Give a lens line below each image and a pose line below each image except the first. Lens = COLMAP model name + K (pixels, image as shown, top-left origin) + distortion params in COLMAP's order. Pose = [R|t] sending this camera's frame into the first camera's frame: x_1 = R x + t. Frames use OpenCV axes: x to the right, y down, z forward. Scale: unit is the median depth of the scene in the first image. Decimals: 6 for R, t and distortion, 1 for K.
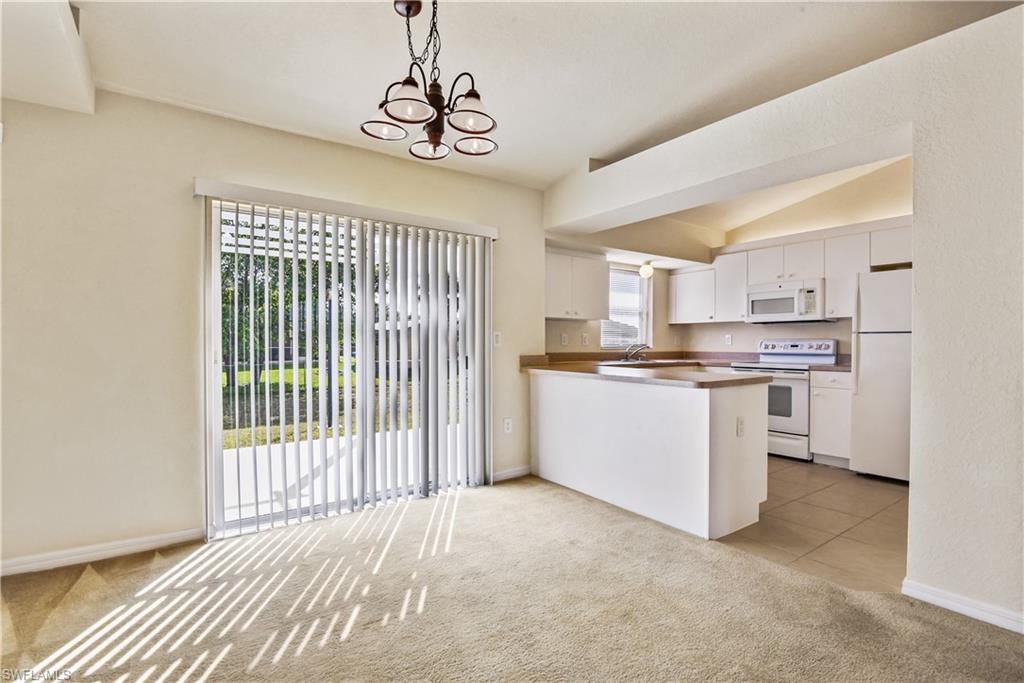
lens RADIAL K [[473.0, 0, 511.9], [0, 473.0, 347.7], [0, 0, 1]] dist [-0.001986, -0.005207]
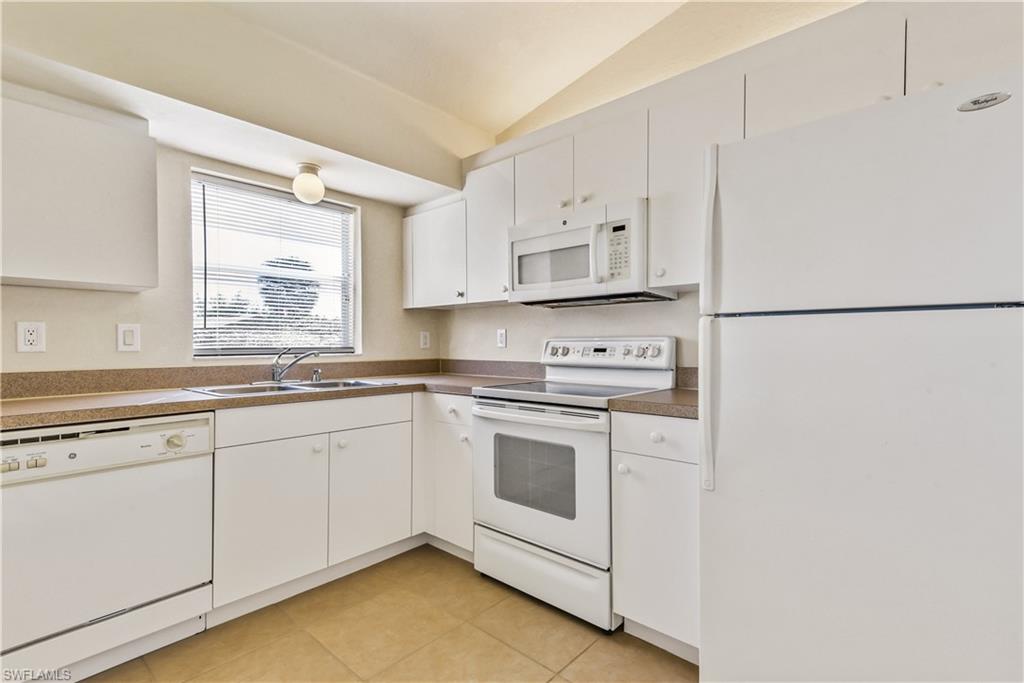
lens RADIAL K [[473.0, 0, 509.9], [0, 473.0, 338.9], [0, 0, 1]] dist [-0.001986, -0.005207]
pose [[0.975512, -0.000789, 0.219944, 0.410877], [0.004667, 0.999843, -0.017114, -0.007330], [-0.219896, 0.017721, 0.975362, 0.558163]]
